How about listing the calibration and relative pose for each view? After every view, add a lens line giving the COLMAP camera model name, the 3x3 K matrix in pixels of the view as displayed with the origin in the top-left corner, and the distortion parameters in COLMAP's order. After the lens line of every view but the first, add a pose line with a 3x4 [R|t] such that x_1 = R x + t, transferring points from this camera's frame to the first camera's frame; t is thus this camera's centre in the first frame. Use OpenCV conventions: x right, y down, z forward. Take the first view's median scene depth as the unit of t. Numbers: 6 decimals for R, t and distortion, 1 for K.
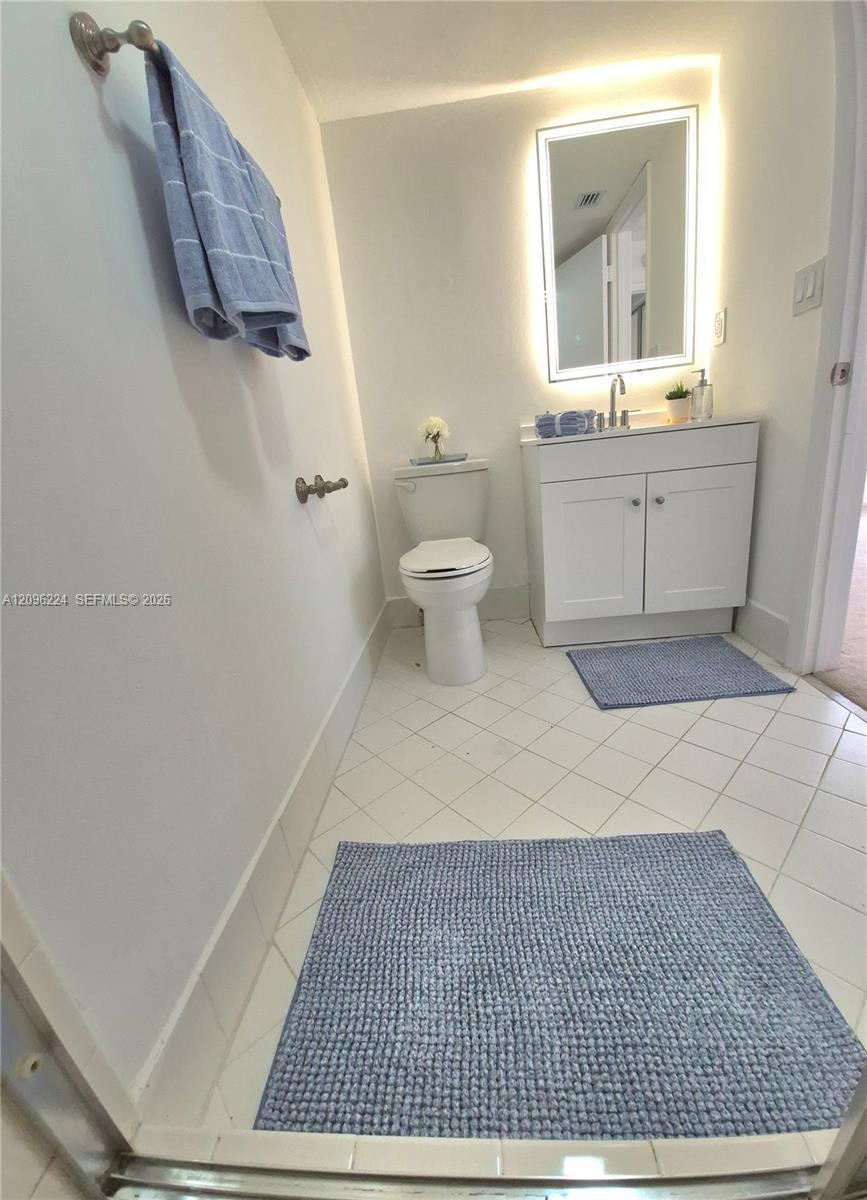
lens RADIAL K [[462.3, 0, 433.5], [0, 462.3, 600.0], [0, 0, 1]] dist [0.000985, -0.012979]
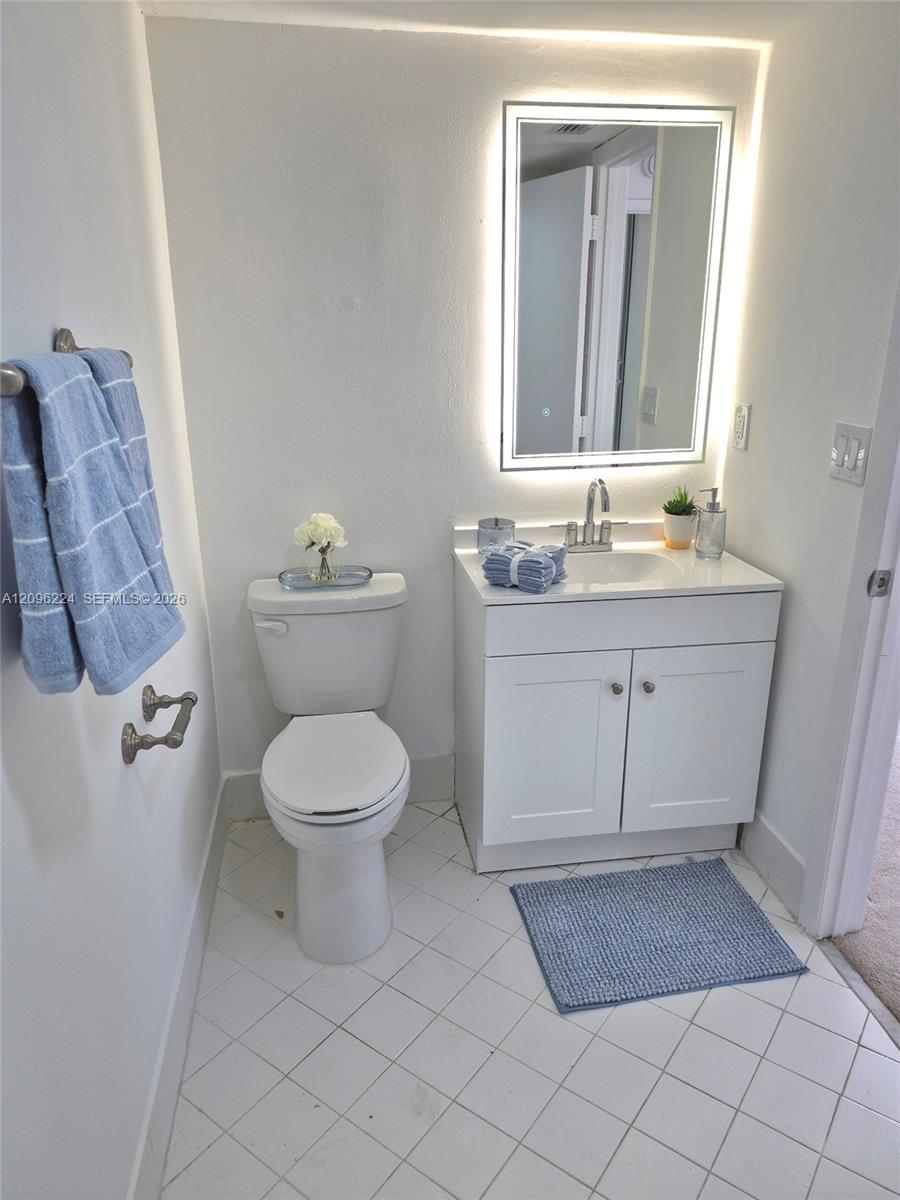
lens RADIAL K [[827.2, 0, 450.0], [0, 827.2, 600.0], [0, 0, 1]] dist [0.087505, -0.133320]
pose [[0.972110, 0.035795, 0.231776, -0.098674], [-0.040023, 0.999107, 0.013564, -0.345378], [-0.231083, -0.022462, 0.972675, -0.151638]]
